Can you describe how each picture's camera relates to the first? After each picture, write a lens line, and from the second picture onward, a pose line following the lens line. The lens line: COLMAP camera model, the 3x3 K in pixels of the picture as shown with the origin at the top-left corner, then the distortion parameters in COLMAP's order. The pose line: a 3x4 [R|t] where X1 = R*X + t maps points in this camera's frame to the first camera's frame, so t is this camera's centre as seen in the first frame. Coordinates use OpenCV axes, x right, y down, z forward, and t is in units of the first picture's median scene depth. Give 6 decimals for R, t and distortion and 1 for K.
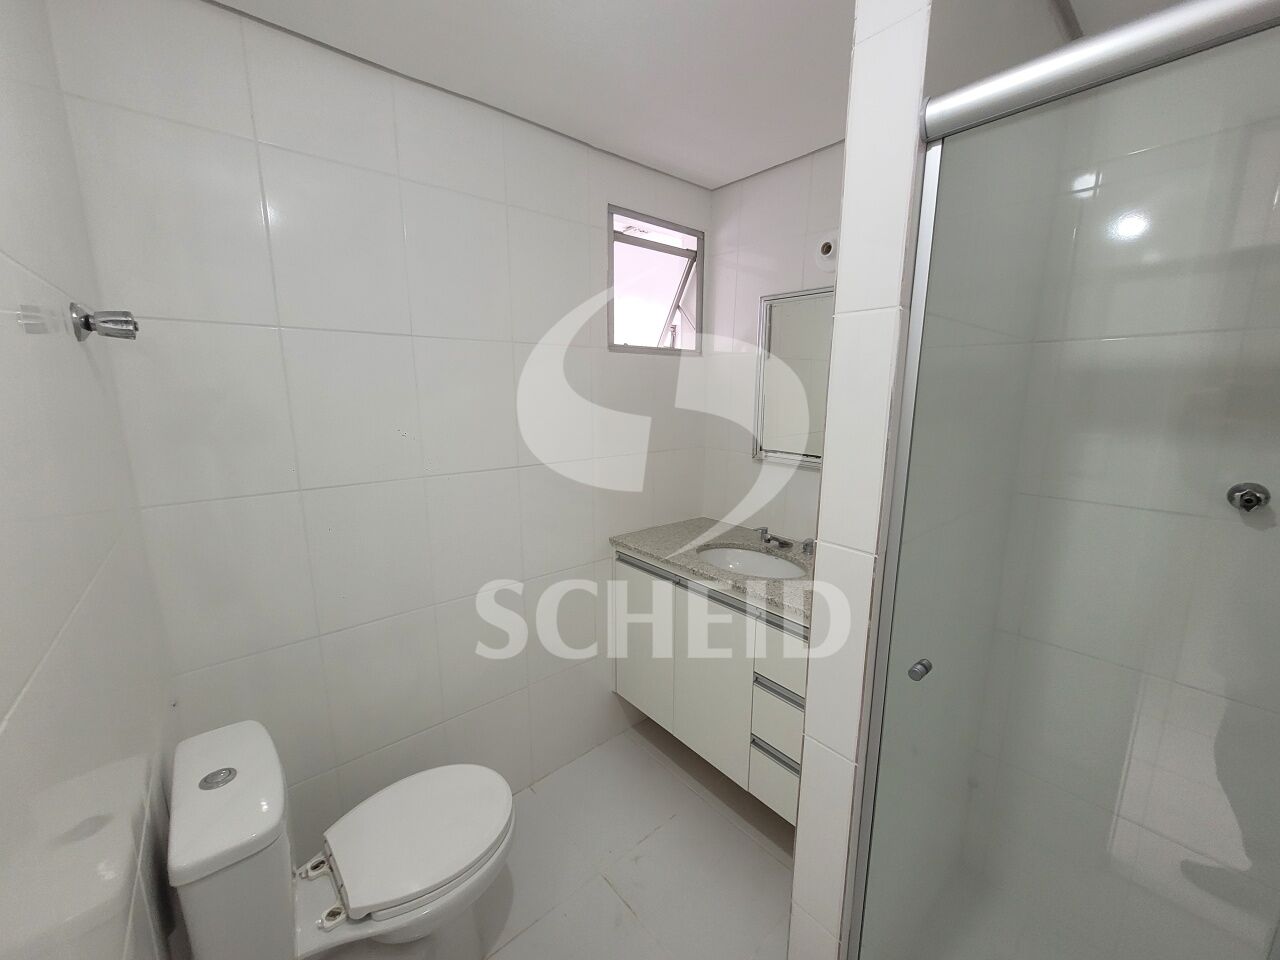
lens RADIAL K [[497.4, 0, 640.0], [0, 497.4, 480.0], [0, 0, 1]] dist [-0.000602, -0.000151]
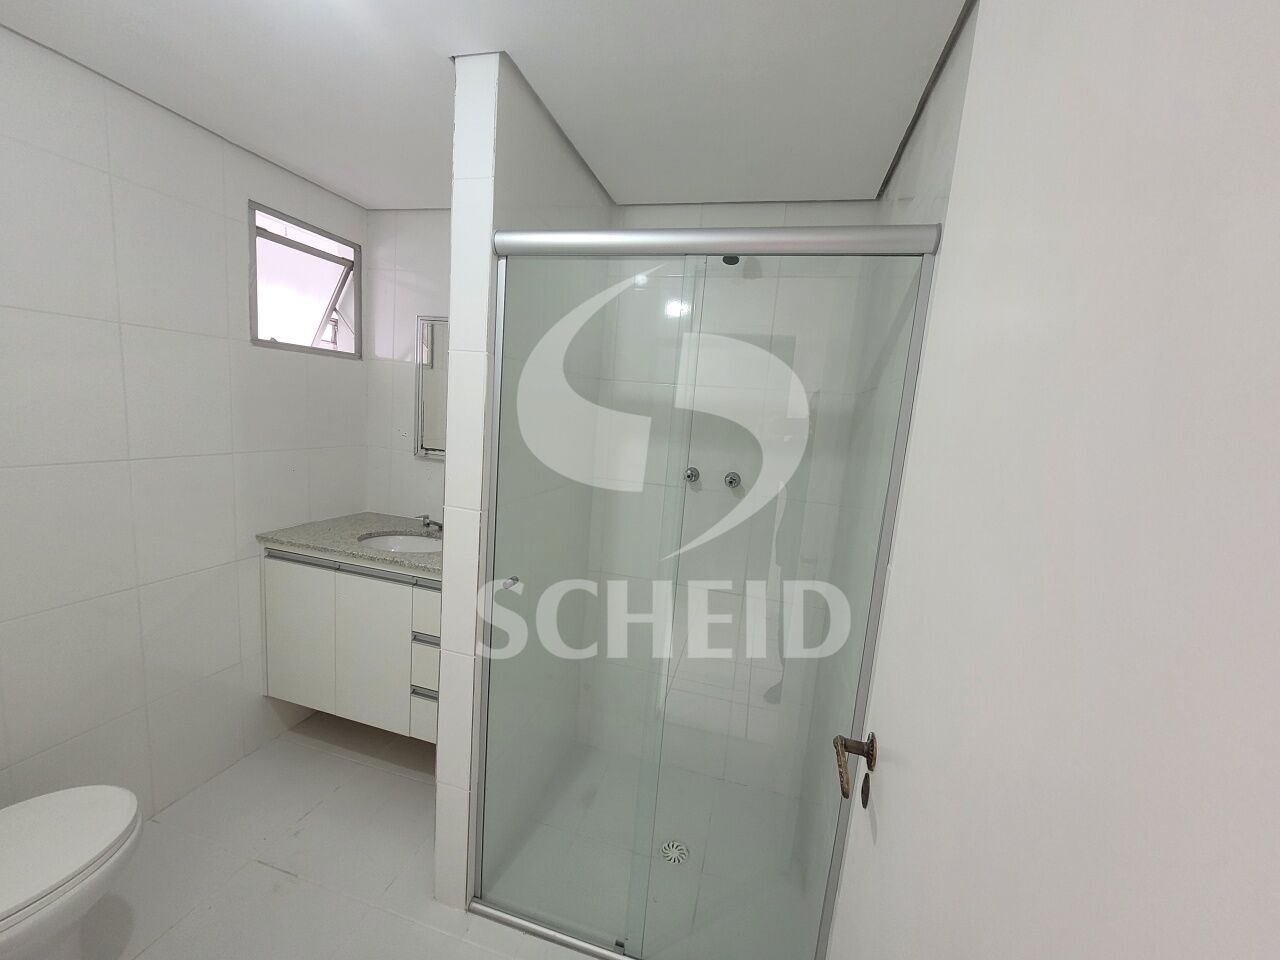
lens RADIAL K [[497.4, 0, 640.0], [0, 497.4, 480.0], [0, 0, 1]] dist [-0.000602, -0.000151]
pose [[0.822222, -0.016908, 0.568916, 0.004775], [0.025205, 0.999660, -0.006718, 0.035128], [-0.568609, 0.019864, 0.822368, -0.239063]]
